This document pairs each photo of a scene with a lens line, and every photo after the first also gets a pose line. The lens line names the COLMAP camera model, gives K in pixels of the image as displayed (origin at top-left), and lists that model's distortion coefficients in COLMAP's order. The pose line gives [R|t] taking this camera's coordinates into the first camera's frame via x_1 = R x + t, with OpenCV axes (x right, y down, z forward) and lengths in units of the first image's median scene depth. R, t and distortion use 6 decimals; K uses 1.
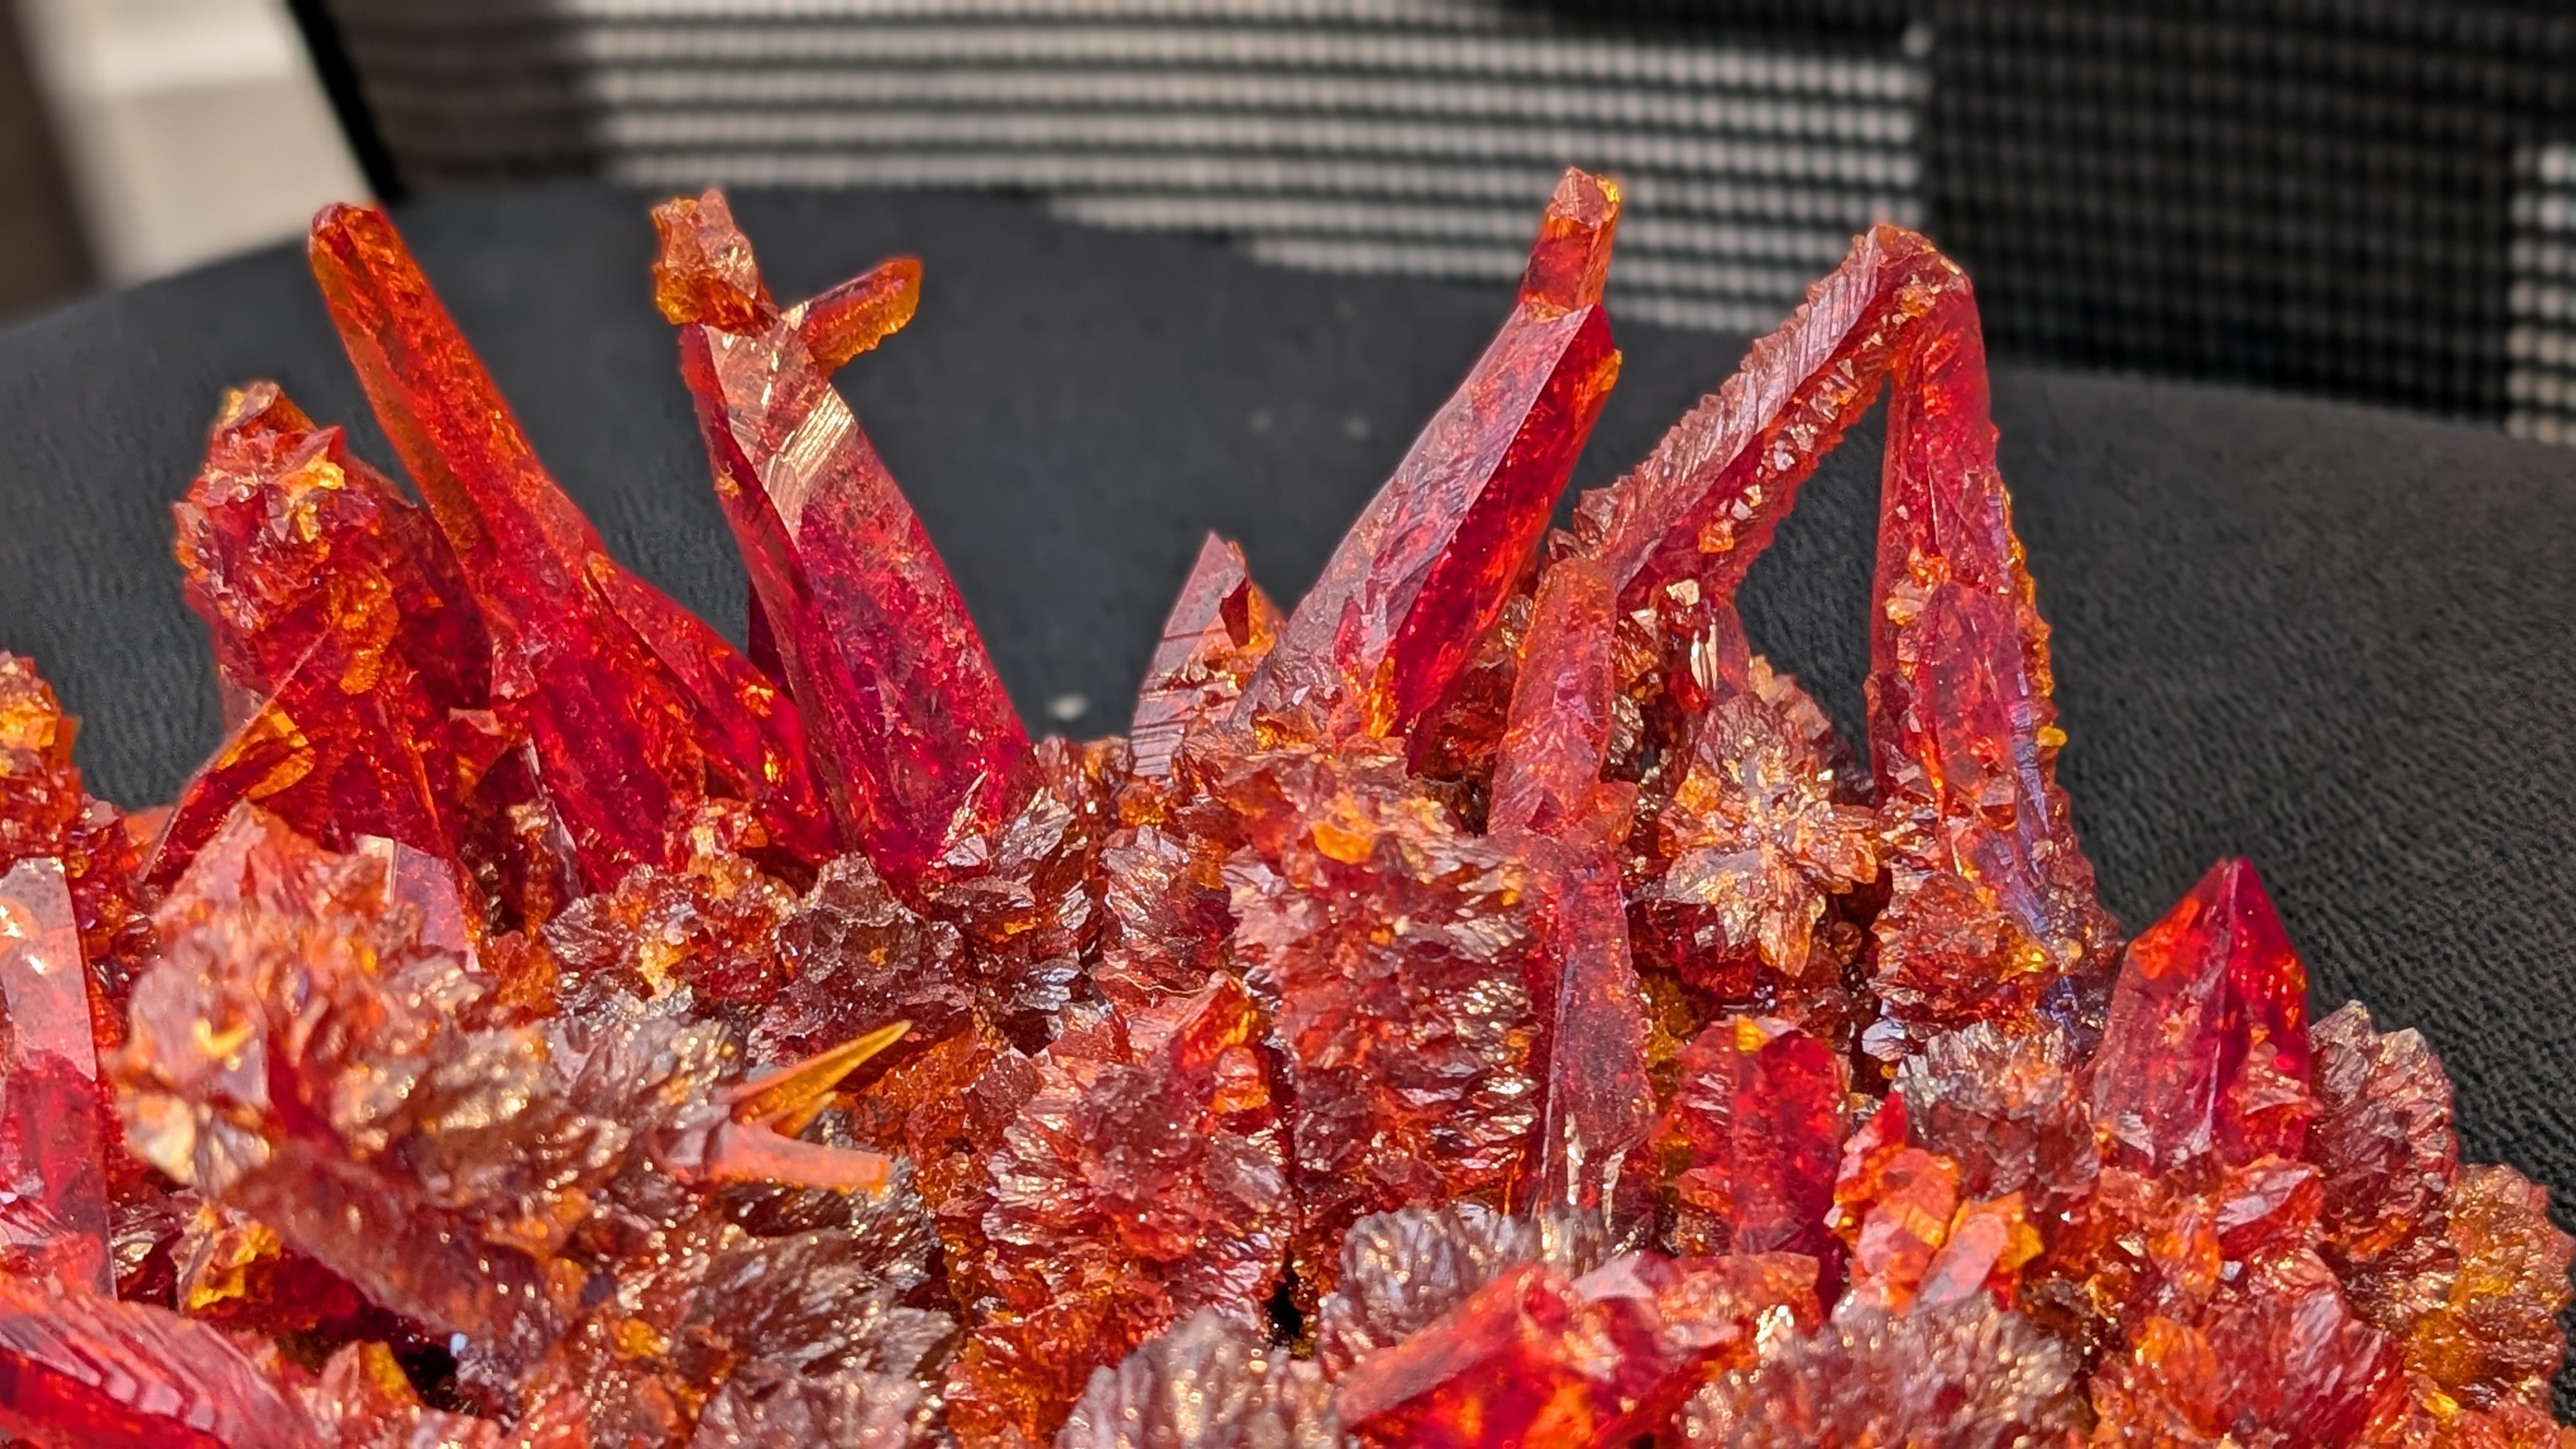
lens RADIAL K [[3727.6, 0, 1332.9], [0, 3727.6, 721.5], [0, 0, 1]] dist [0.229784, -1.243766]
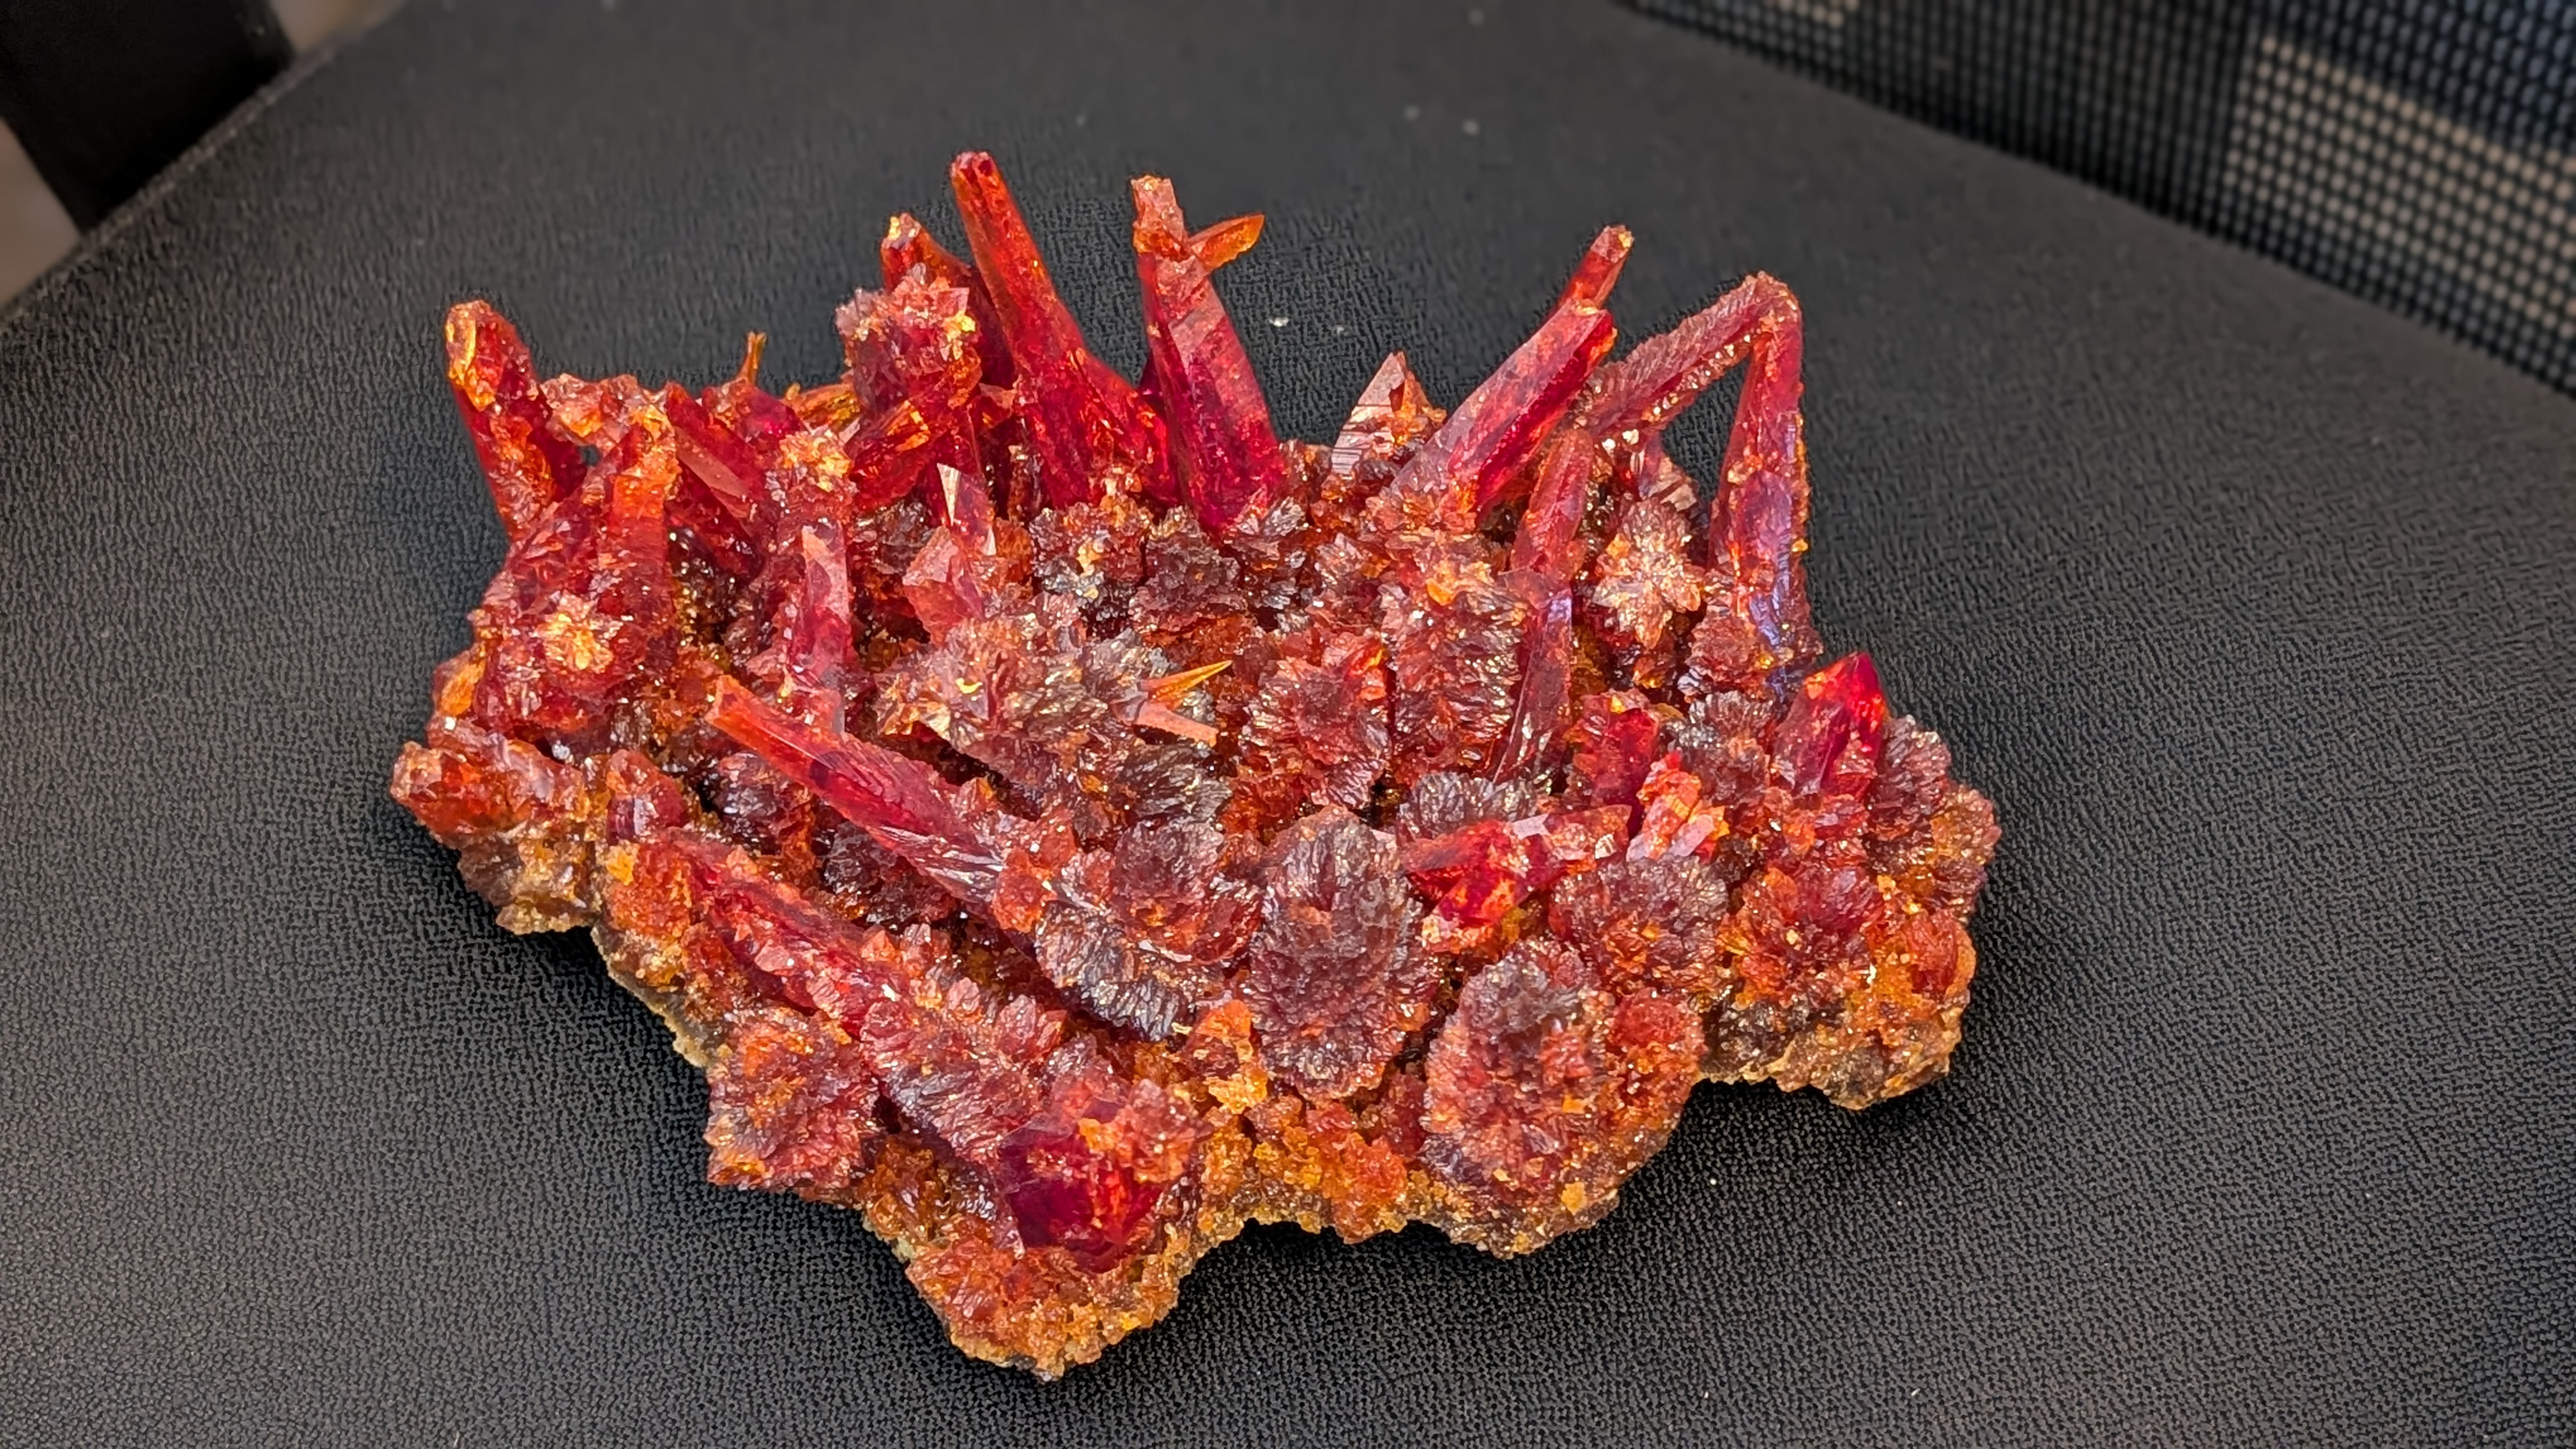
lens RADIAL K [[3727.6, 0, 1332.9], [0, 3727.6, 721.5], [0, 0, 1]] dist [0.229784, -1.243766]
pose [[0.989857, 0.139030, 0.029215, -0.101982], [-0.141529, 0.947170, 0.287816, -0.464752], [0.012343, -0.289031, 0.957240, -0.966561]]
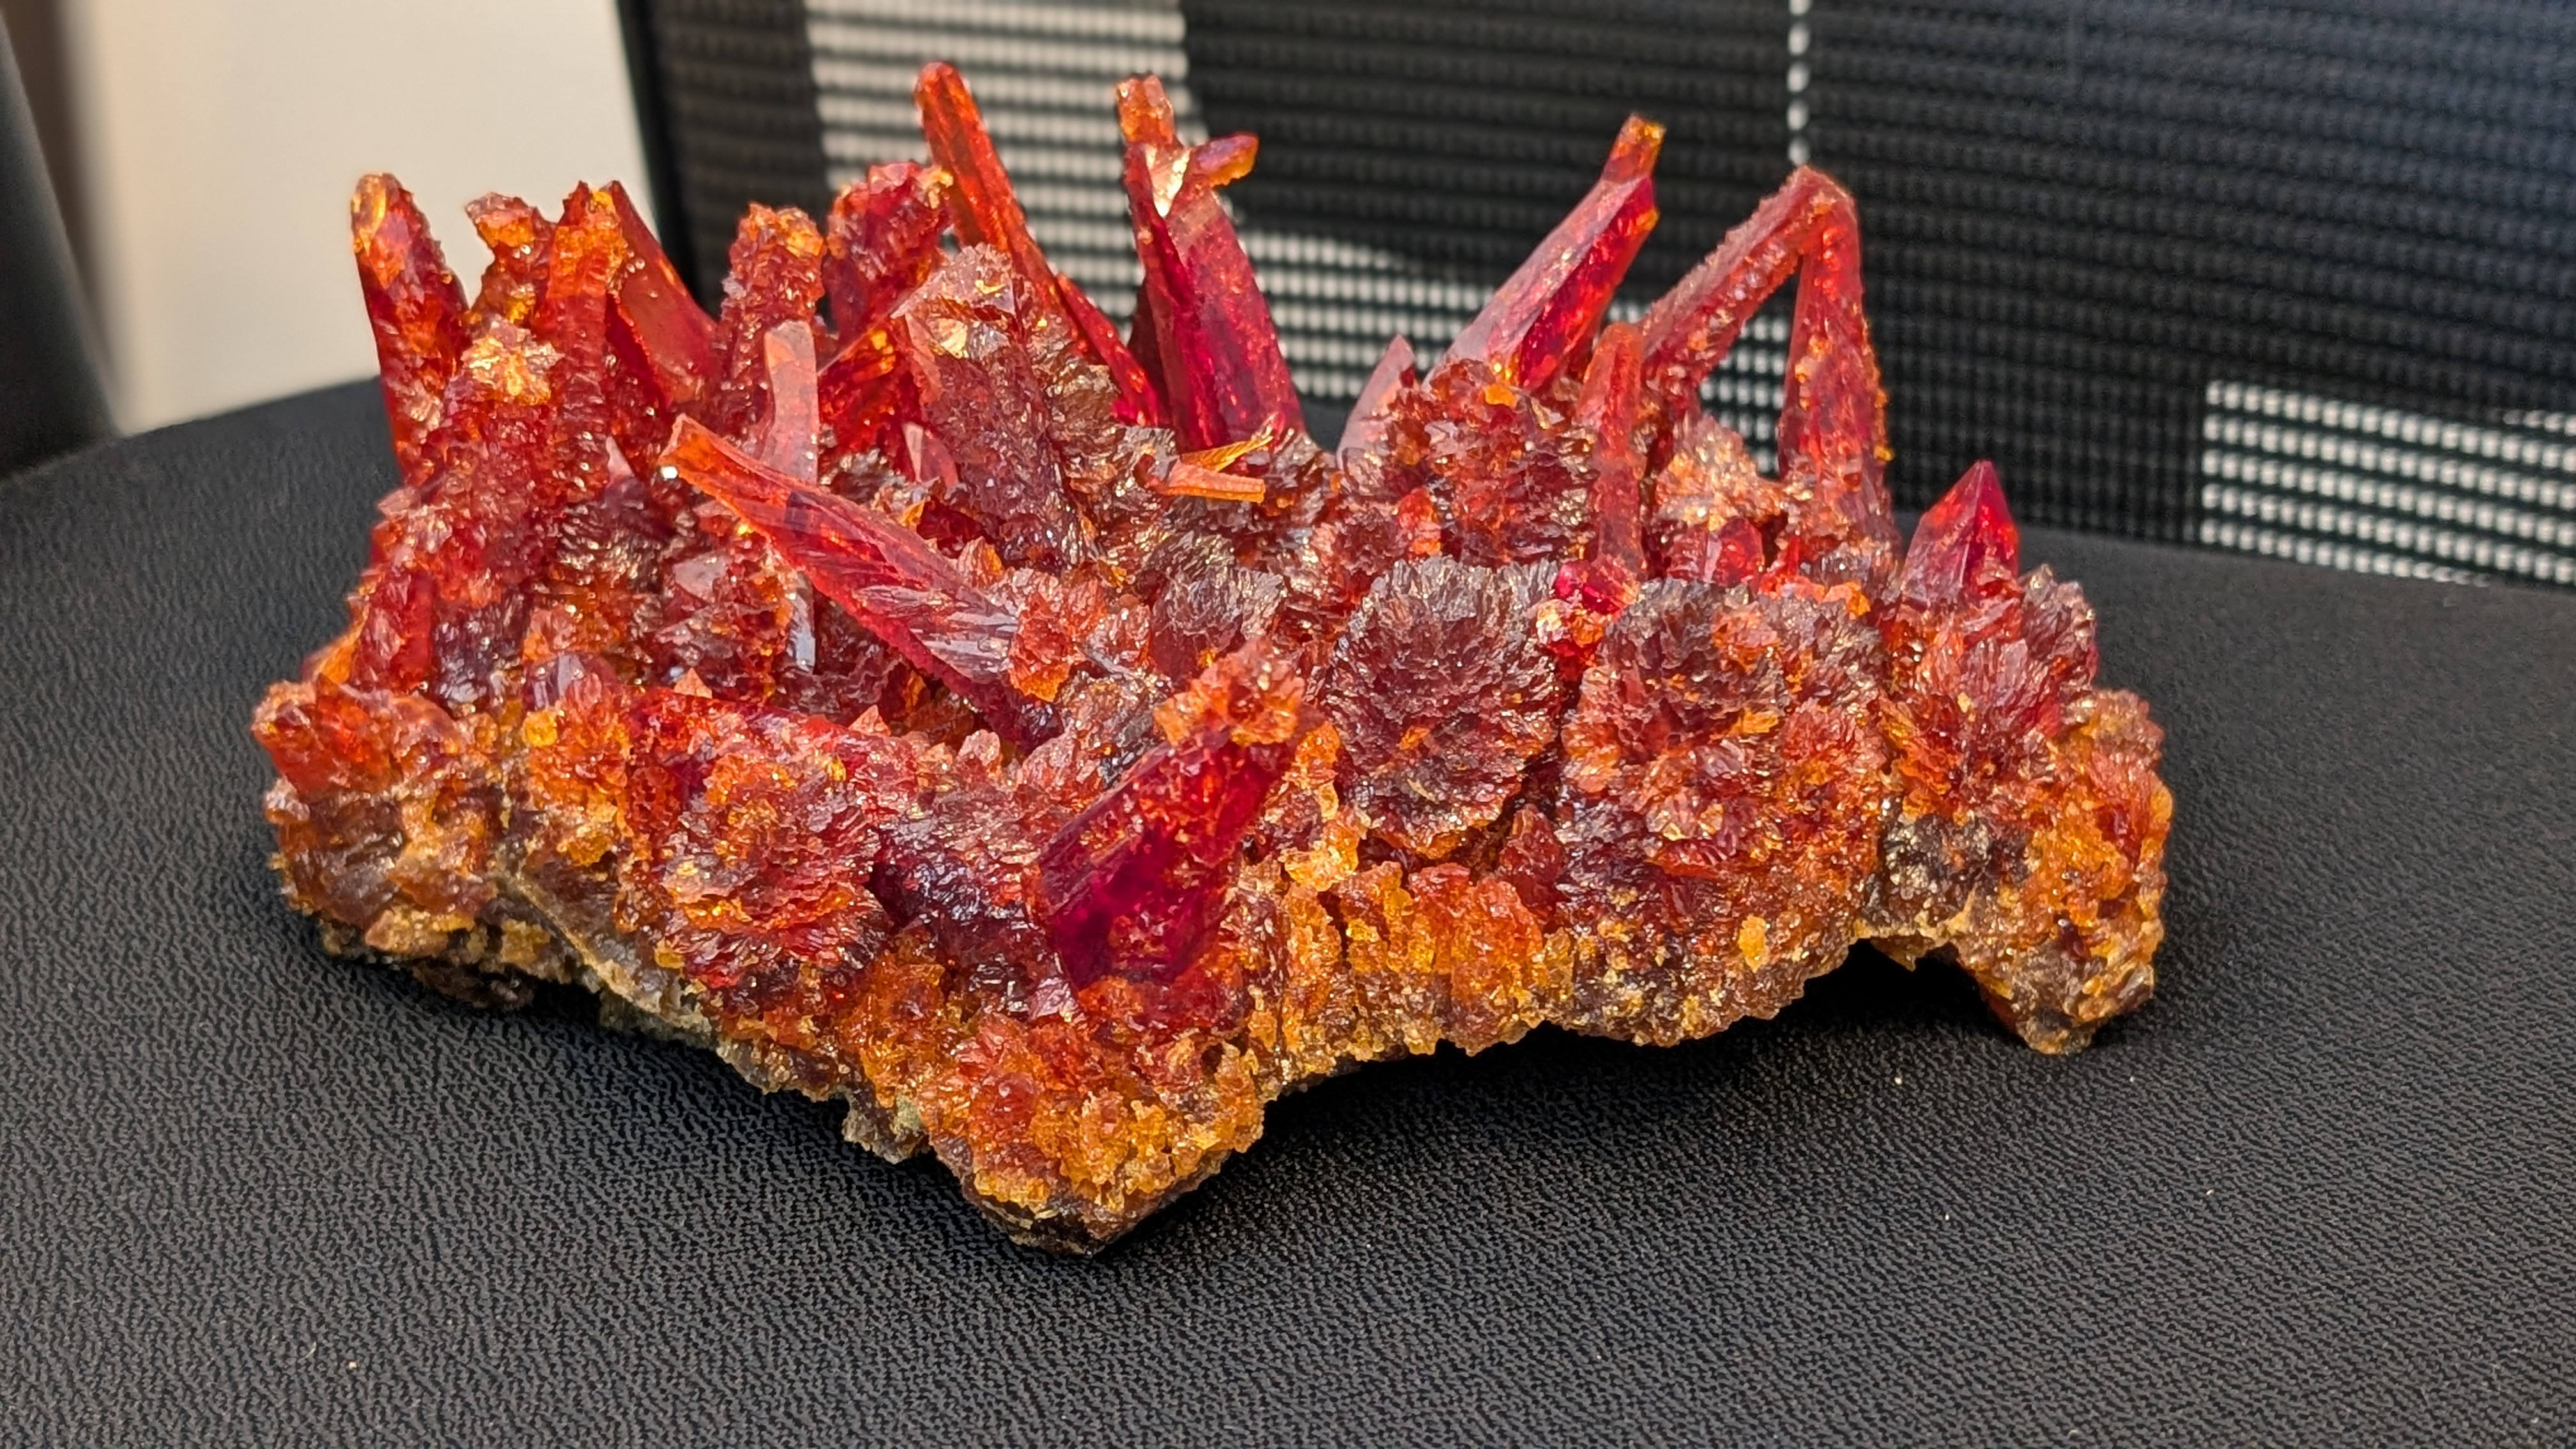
lens RADIAL K [[3727.6, 0, 1332.9], [0, 3727.6, 721.5], [0, 0, 1]] dist [0.229784, -1.243766]
pose [[0.994480, 0.093846, 0.046936, -0.141491], [-0.082835, 0.976734, -0.197811, 0.523126], [-0.064408, 0.192831, 0.979116, -0.707862]]
